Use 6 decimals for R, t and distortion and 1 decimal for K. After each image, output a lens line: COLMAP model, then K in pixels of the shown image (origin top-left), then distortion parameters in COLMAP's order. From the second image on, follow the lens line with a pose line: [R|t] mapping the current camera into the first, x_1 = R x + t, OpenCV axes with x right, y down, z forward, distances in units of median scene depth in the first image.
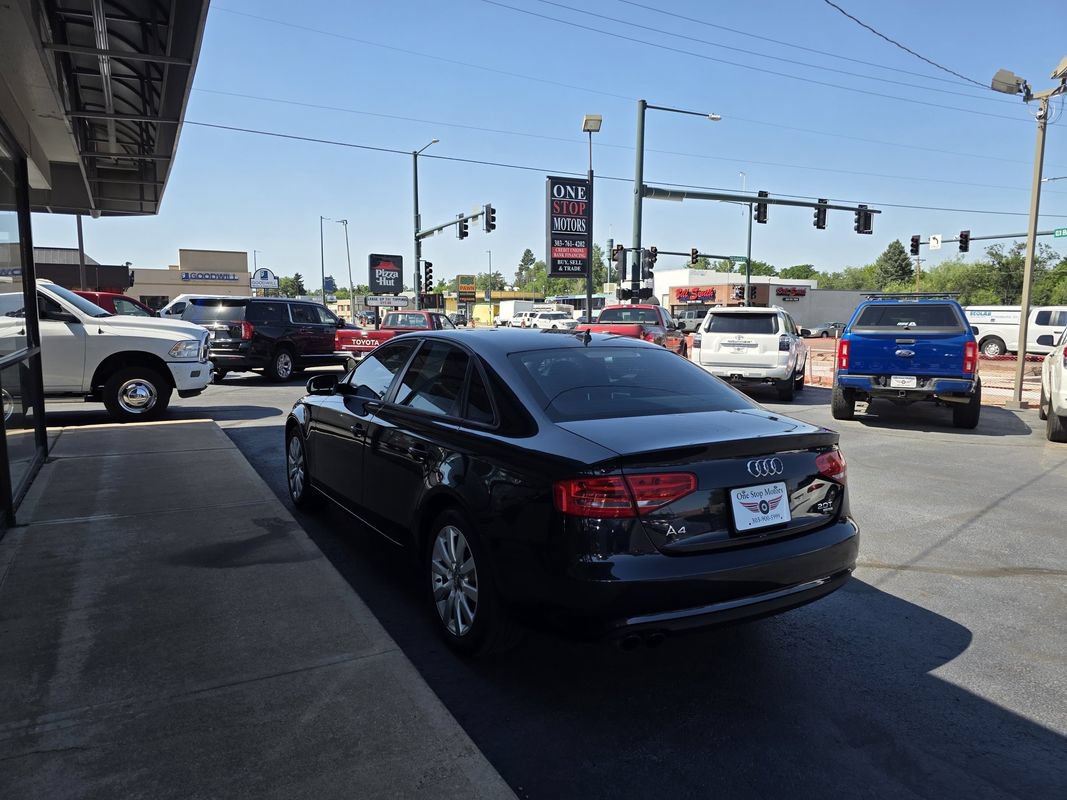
lens RADIAL K [[714.4, 0, 529.2], [0, 714.4, 398.7], [0, 0, 1]] dist [0.063304, -0.067073]
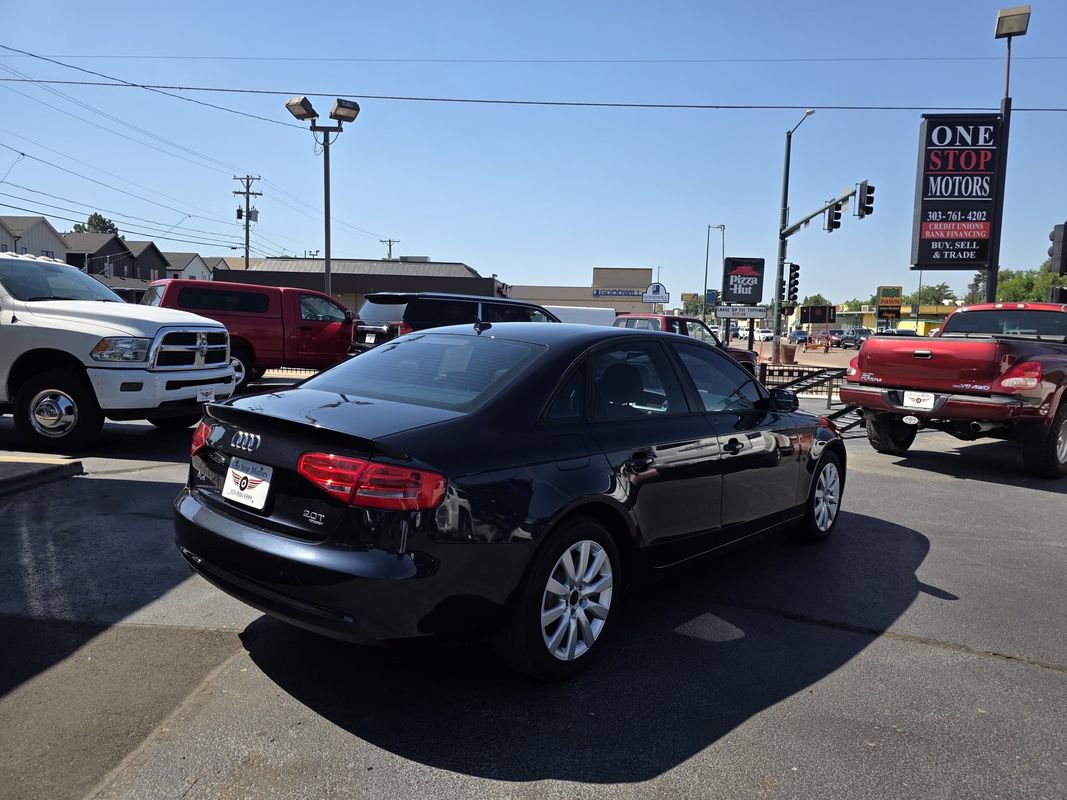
lens RADIAL K [[717.9, 0, 532.6], [0, 717.9, 392.6], [0, 0, 1]] dist [0.067536, -0.067870]
pose [[0.845563, 0.067591, -0.529580, 0.090530], [-0.084736, 0.996370, -0.008127, -0.023195], [0.527109, 0.051746, 0.848221, 0.258175]]
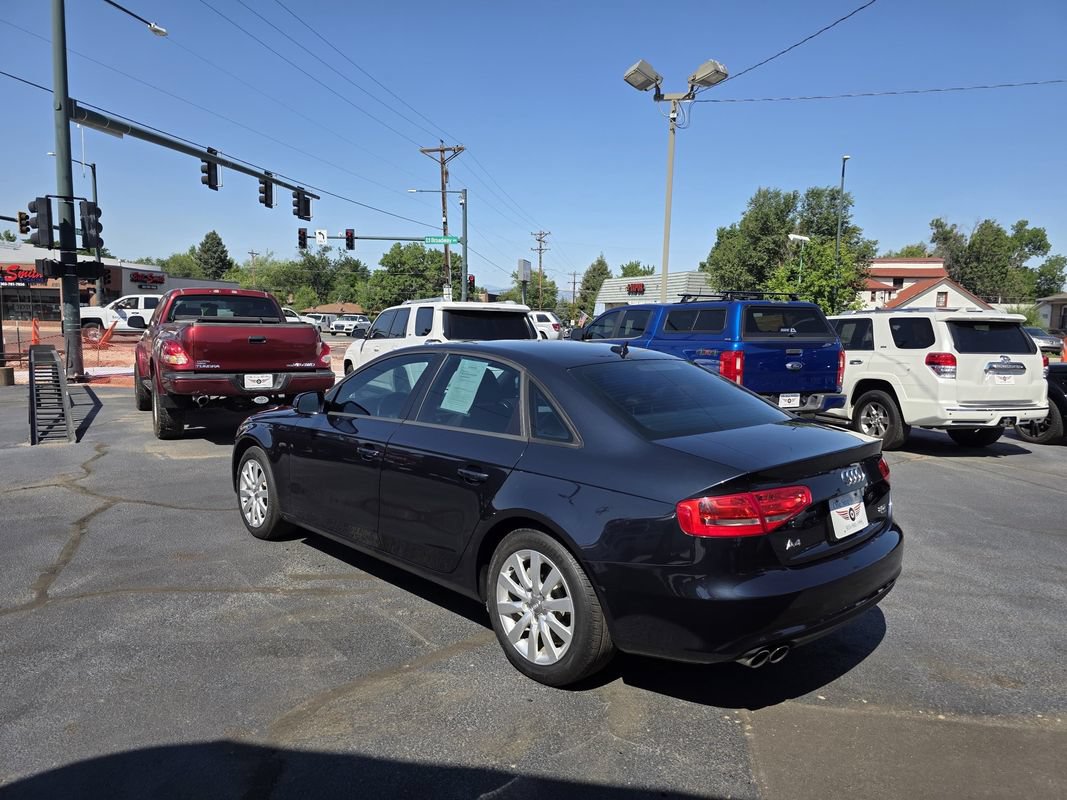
lens RADIAL K [[714.0, 0, 539.5], [0, 714.0, 397.4], [0, 0, 1]] dist [0.067272, -0.062863]
pose [[0.606925, -0.080503, 0.790671, -0.124329], [0.072171, 0.996329, 0.046043, -0.034844], [-0.791475, 0.029119, 0.610507, 0.296121]]
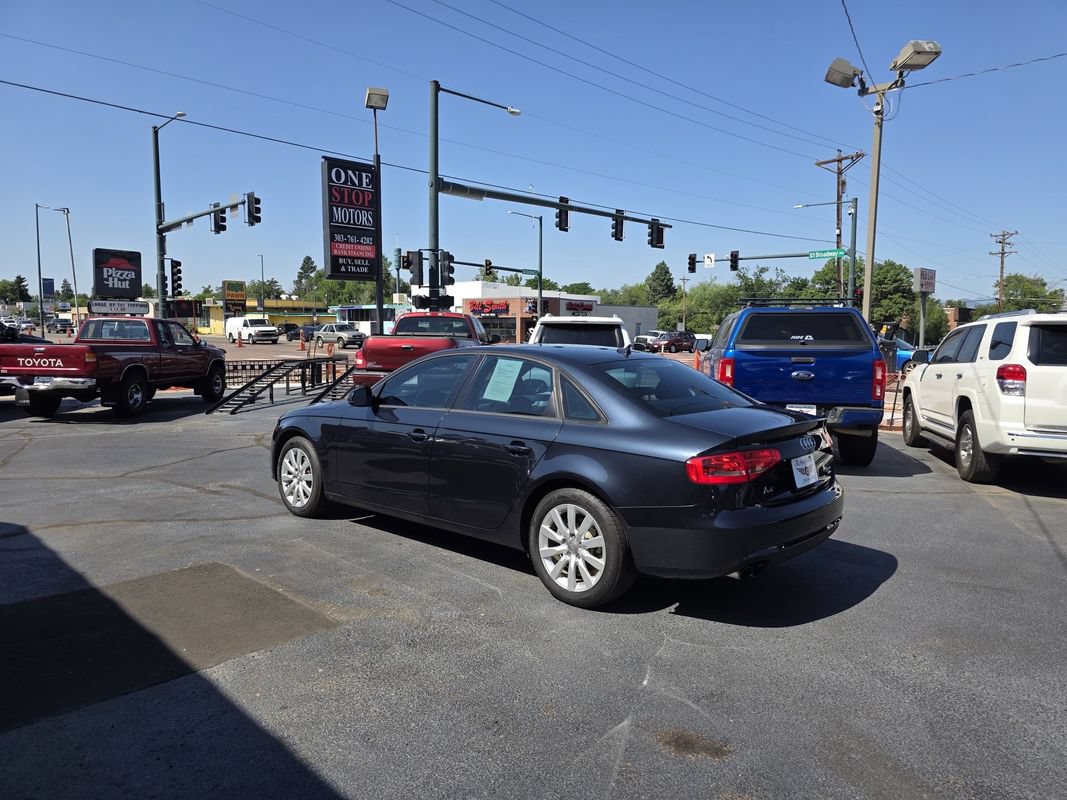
lens RADIAL K [[718.0, 0, 542.0], [0, 718.0, 389.9], [0, 0, 1]] dist [0.061719, -0.061422]
pose [[0.953000, -0.020343, 0.302286, 0.007891], [0.029439, 0.999240, -0.025567, -0.014482], [-0.301536, 0.033264, 0.952874, 0.140919]]
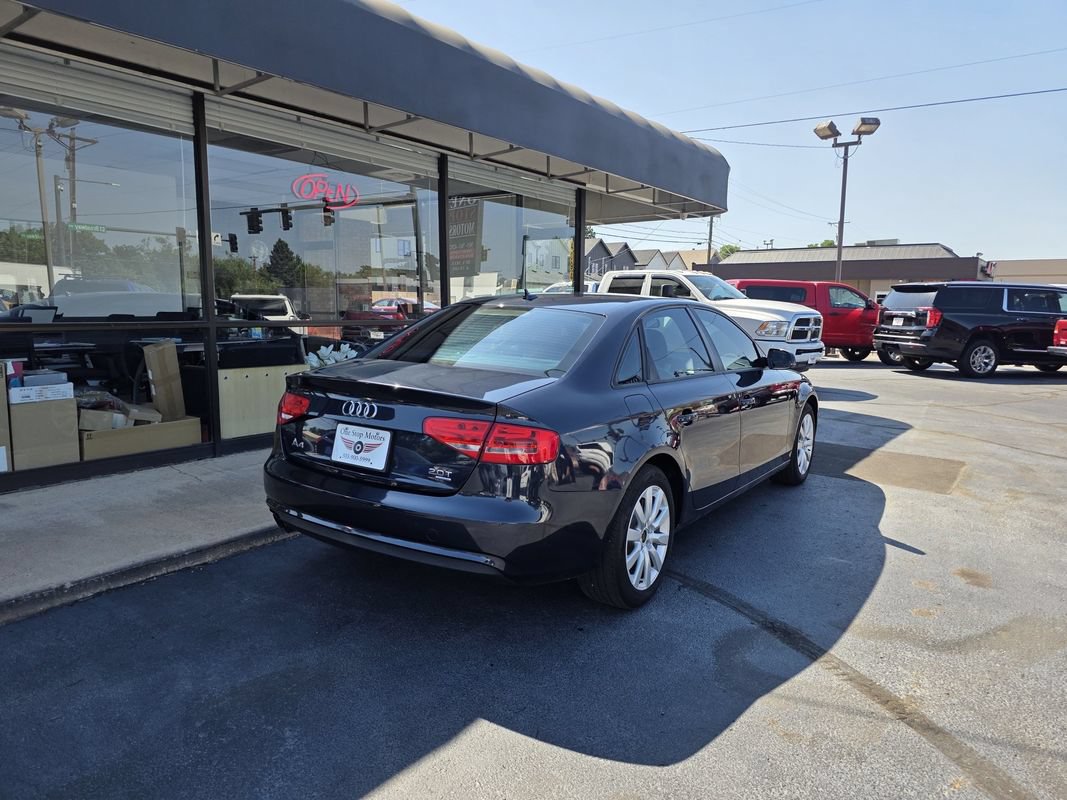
lens RADIAL K [[718.6, 0, 520.1], [0, 718.6, 393.4], [0, 0, 1]] dist [0.053356, -0.062823]
pose [[0.411631, 0.113010, -0.904317, 0.152804], [-0.113967, 0.990876, 0.071951, -0.003442], [0.904197, 0.073445, 0.420755, 0.085160]]
